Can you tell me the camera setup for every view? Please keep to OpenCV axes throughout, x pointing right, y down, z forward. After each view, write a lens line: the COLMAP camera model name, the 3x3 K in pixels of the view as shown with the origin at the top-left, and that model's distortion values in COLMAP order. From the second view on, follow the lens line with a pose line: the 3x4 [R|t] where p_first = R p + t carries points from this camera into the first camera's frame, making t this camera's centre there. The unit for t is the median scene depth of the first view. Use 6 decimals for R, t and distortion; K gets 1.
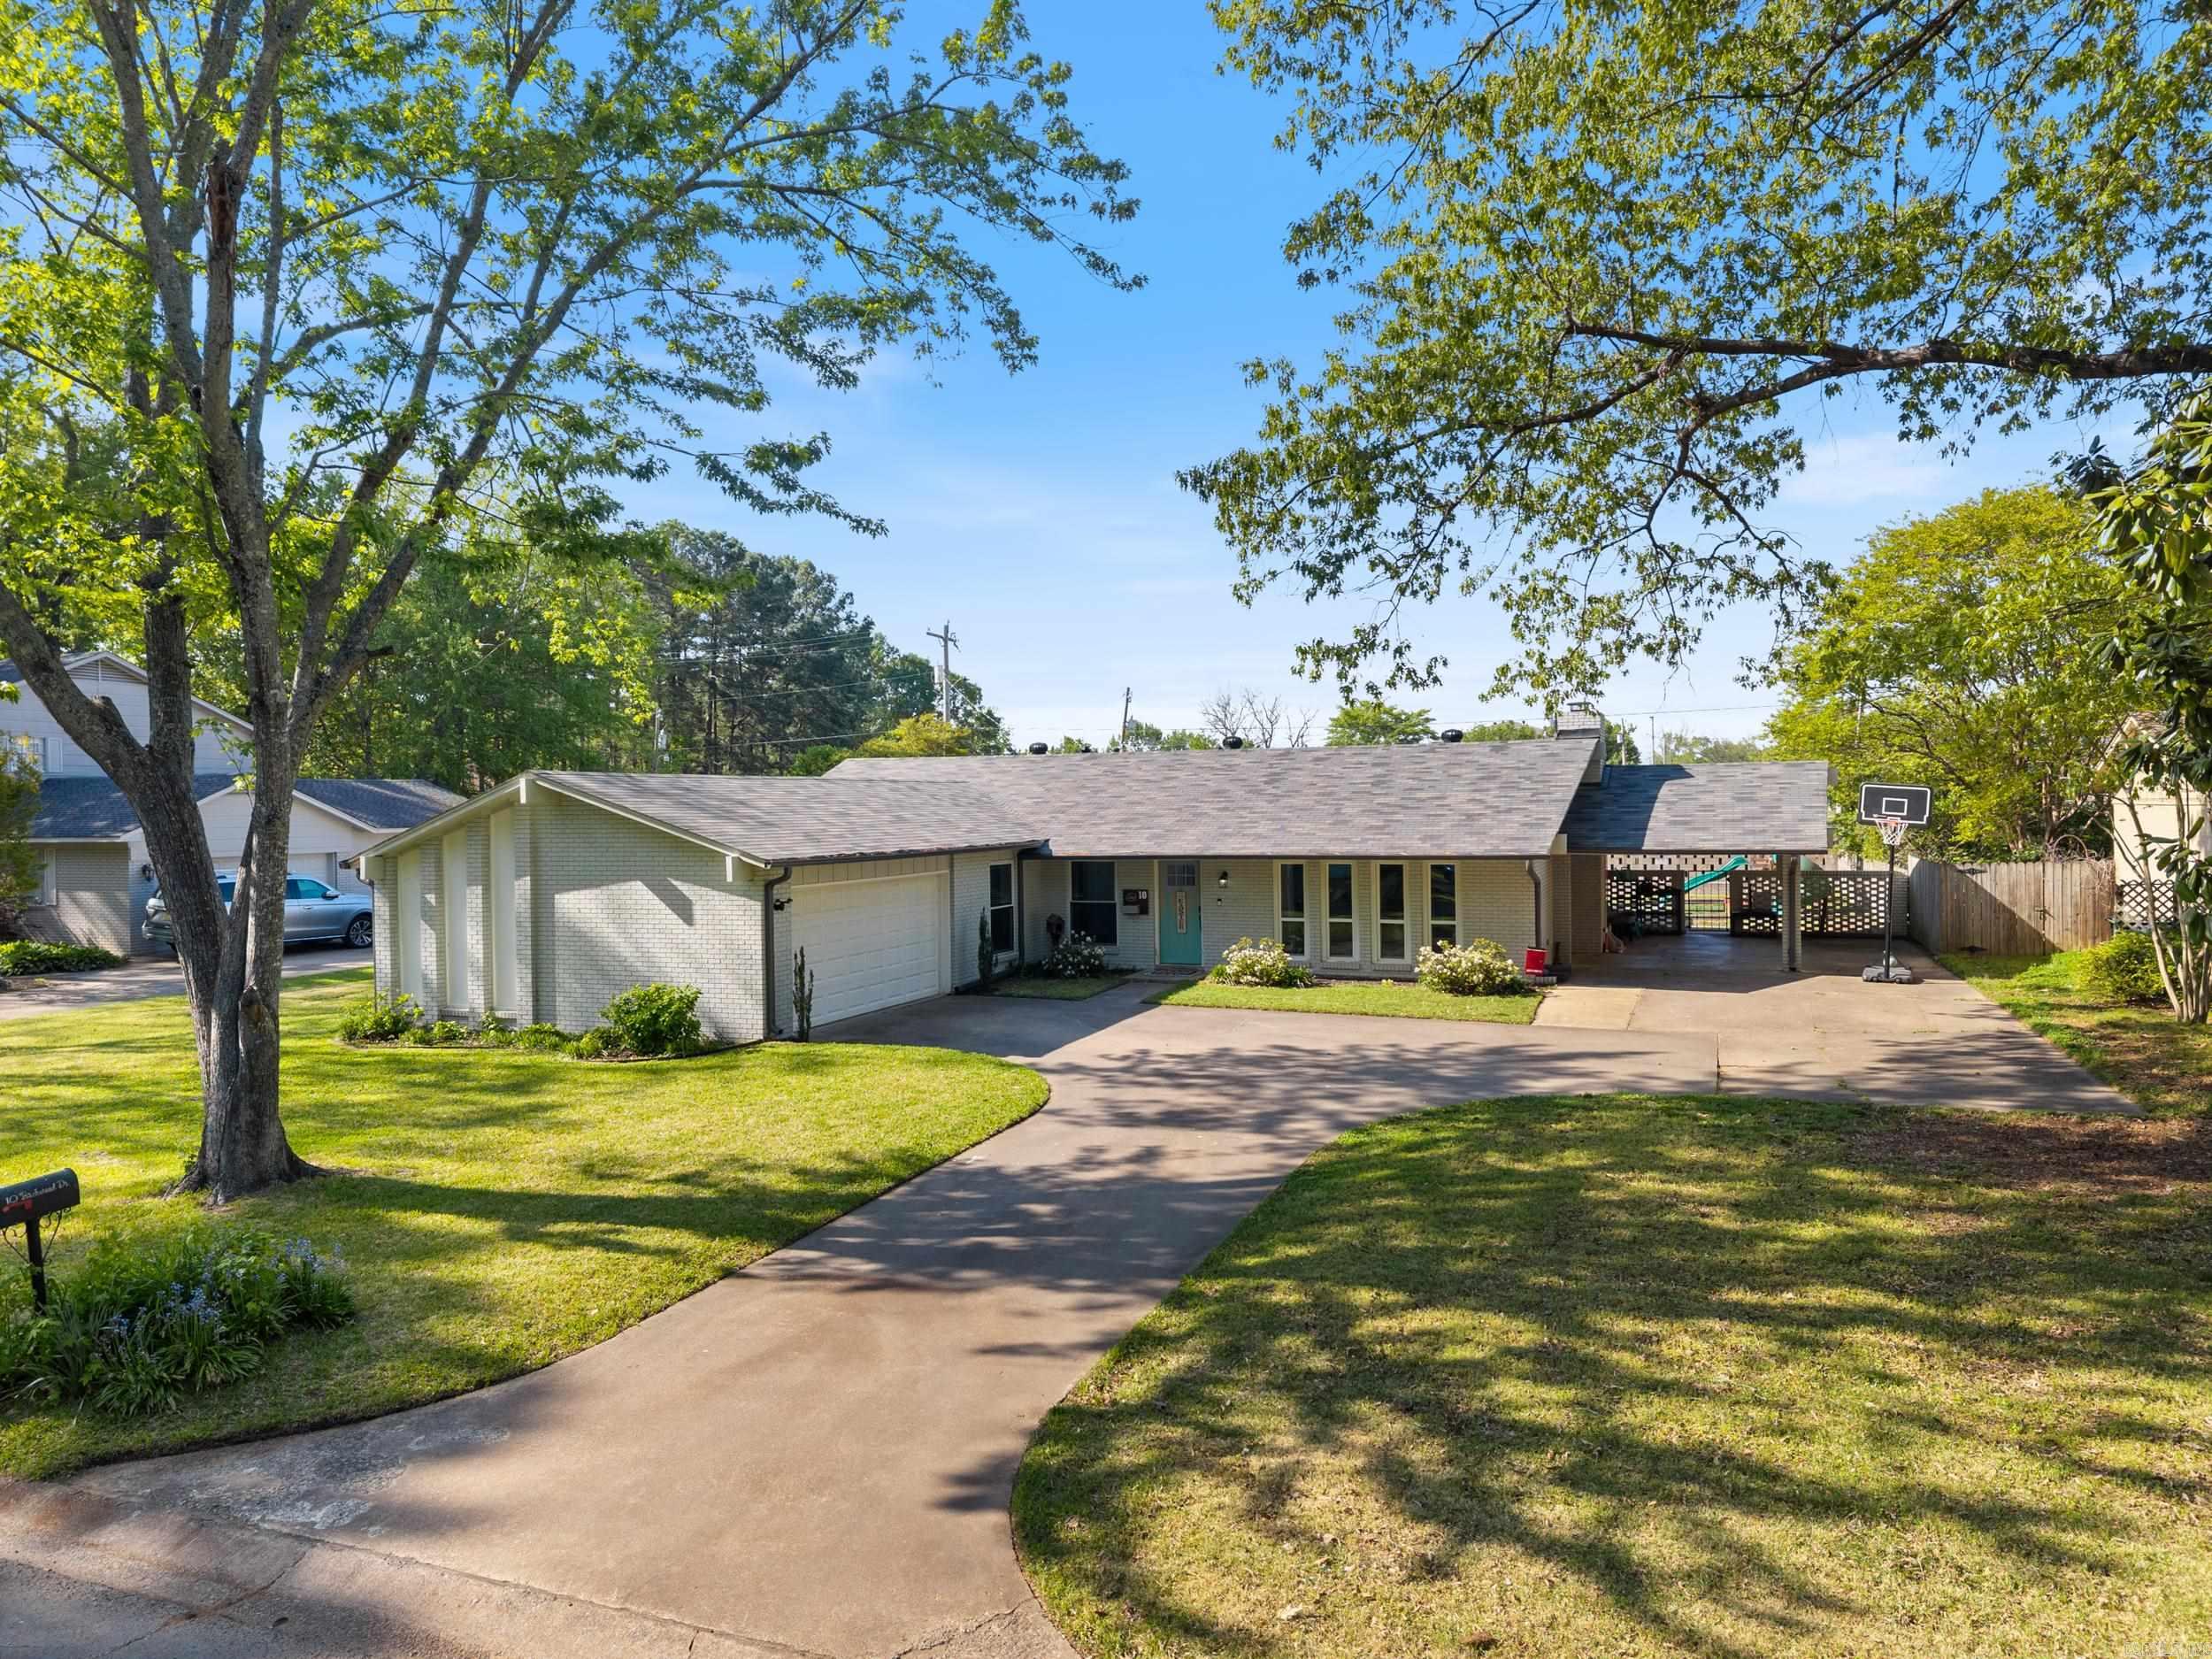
lens RADIAL K [[1554.5, 0, 1063.0], [0, 1554.5, 827.8], [0, 0, 1]] dist [0.004904, -0.003110]
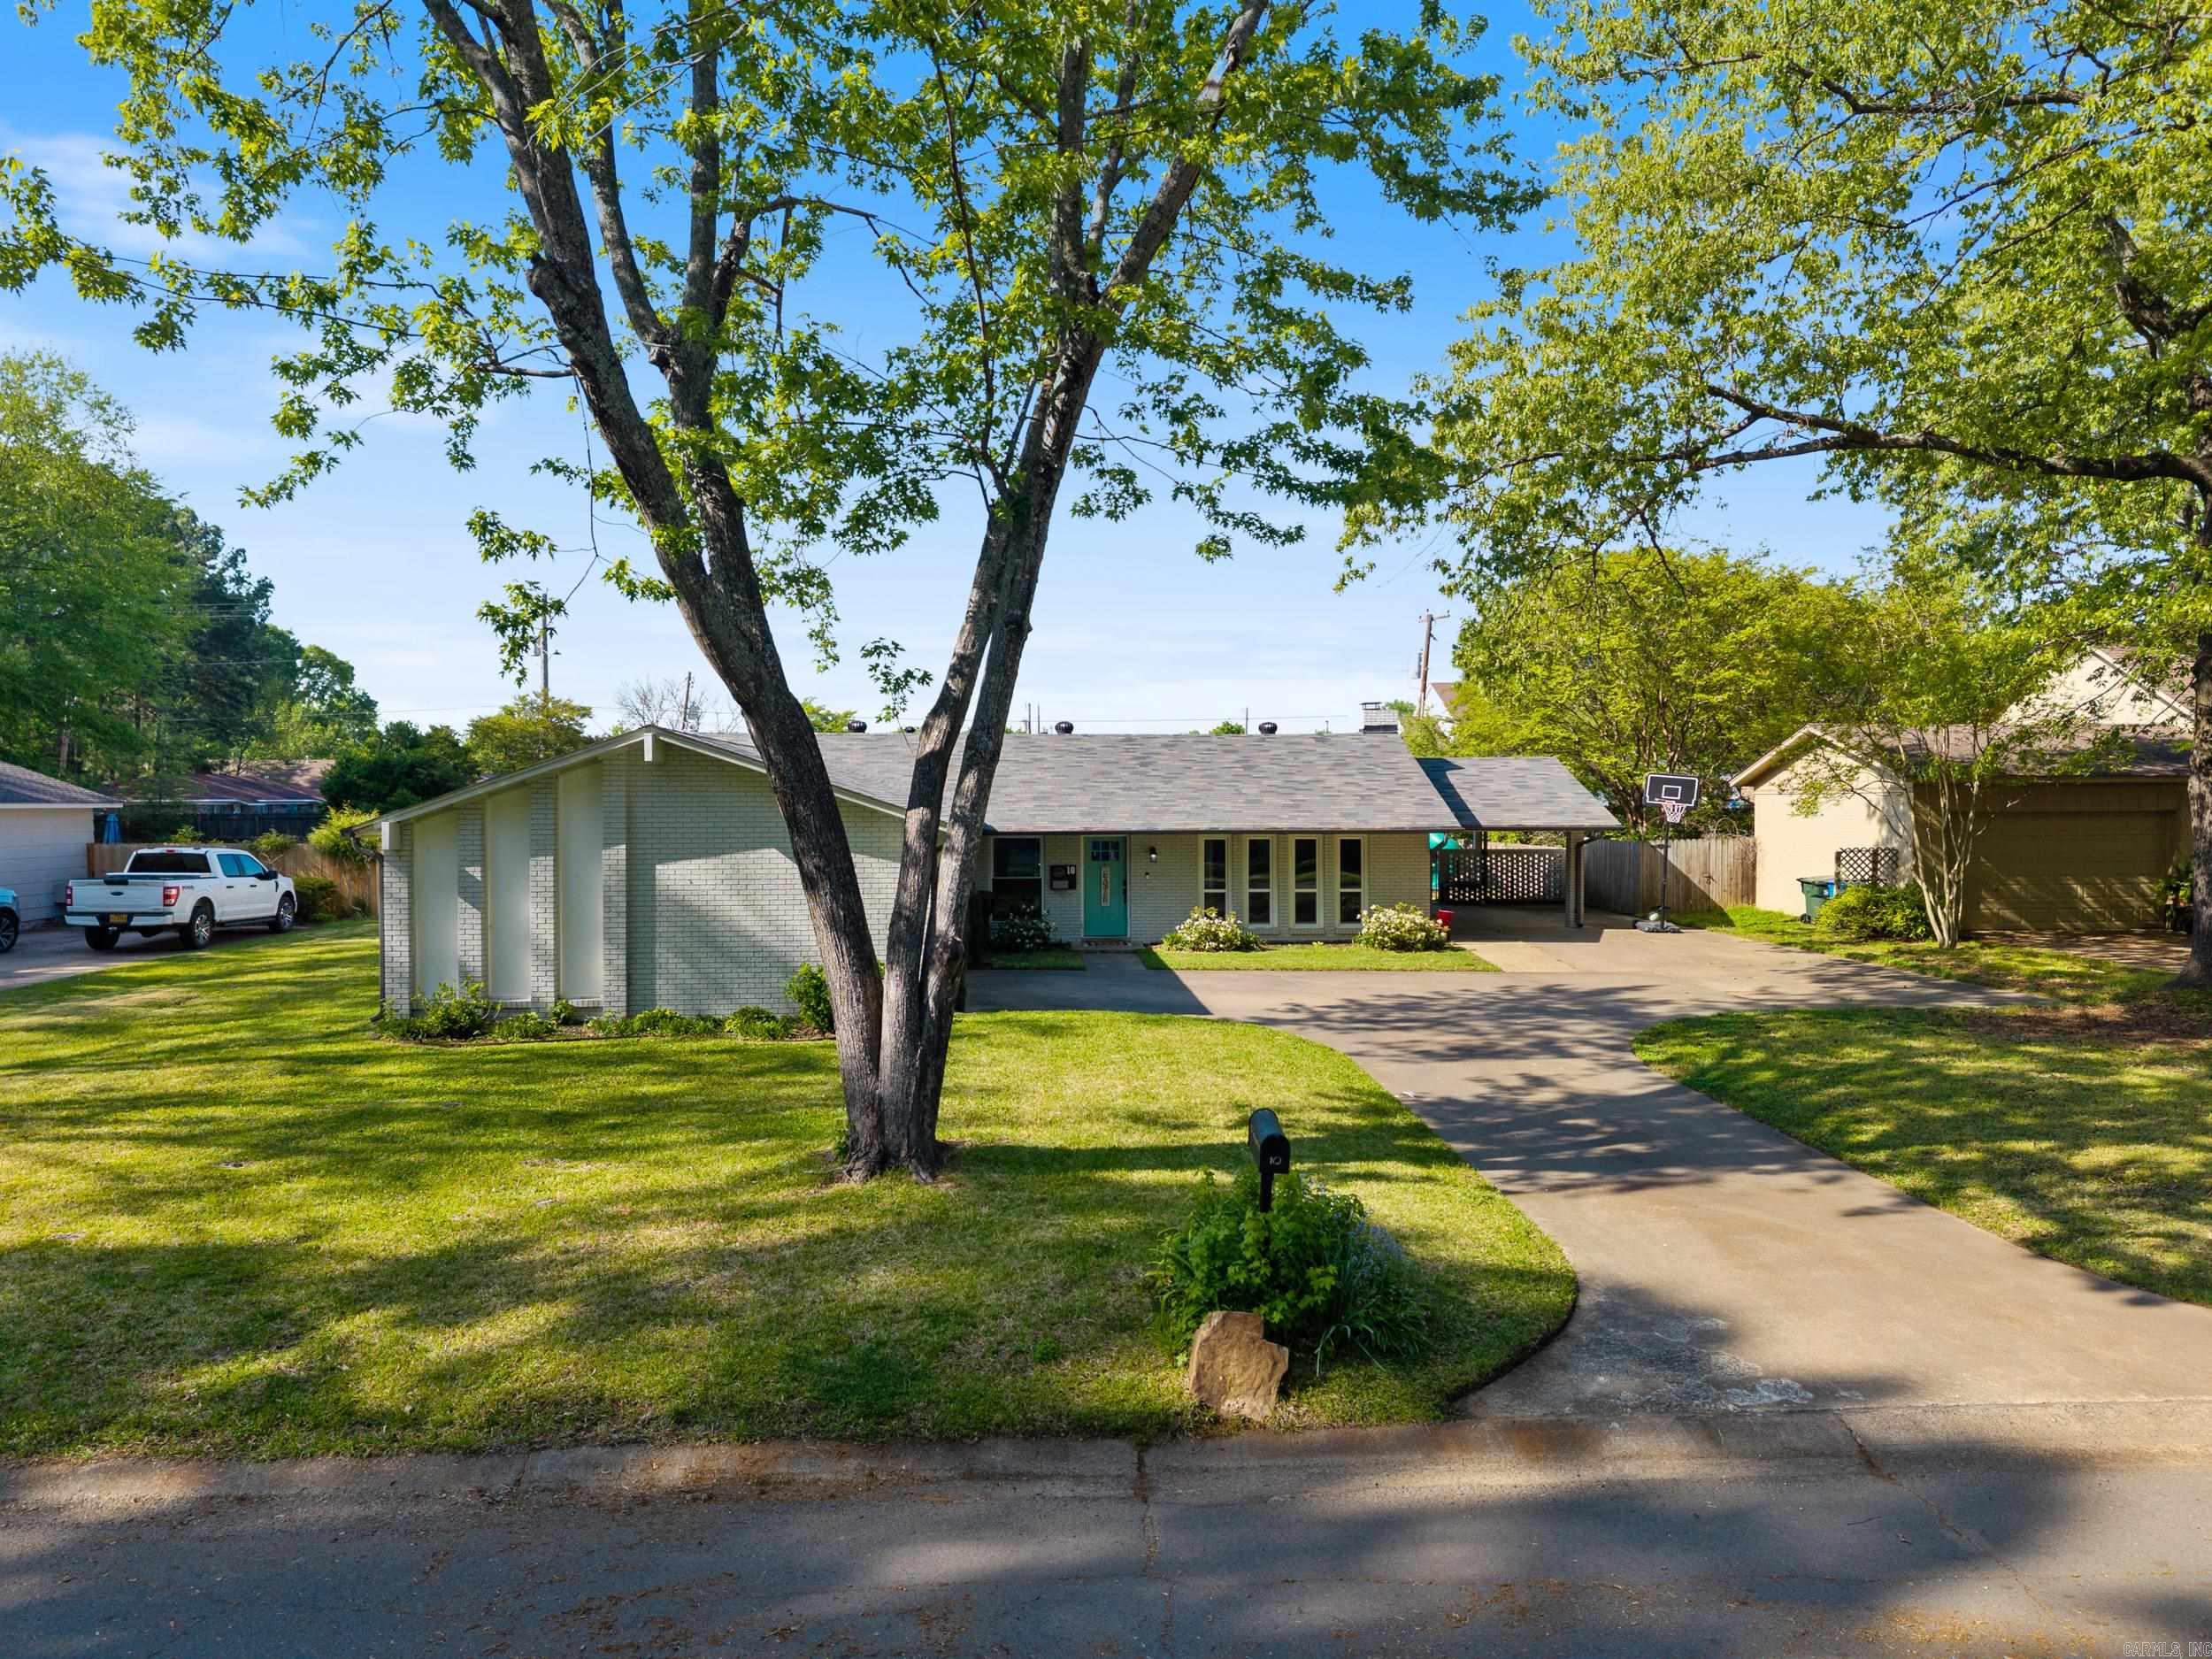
lens RADIAL K [[1554.5, 0, 1063.0], [0, 1554.5, 827.8], [0, 0, 1]] dist [0.004904, -0.003110]
pose [[0.899147, 0.005603, 0.437612, -0.446783], [-0.004581, 0.999984, -0.003390, 0.020892], [-0.437623, 0.001044, 0.899158, 0.084652]]
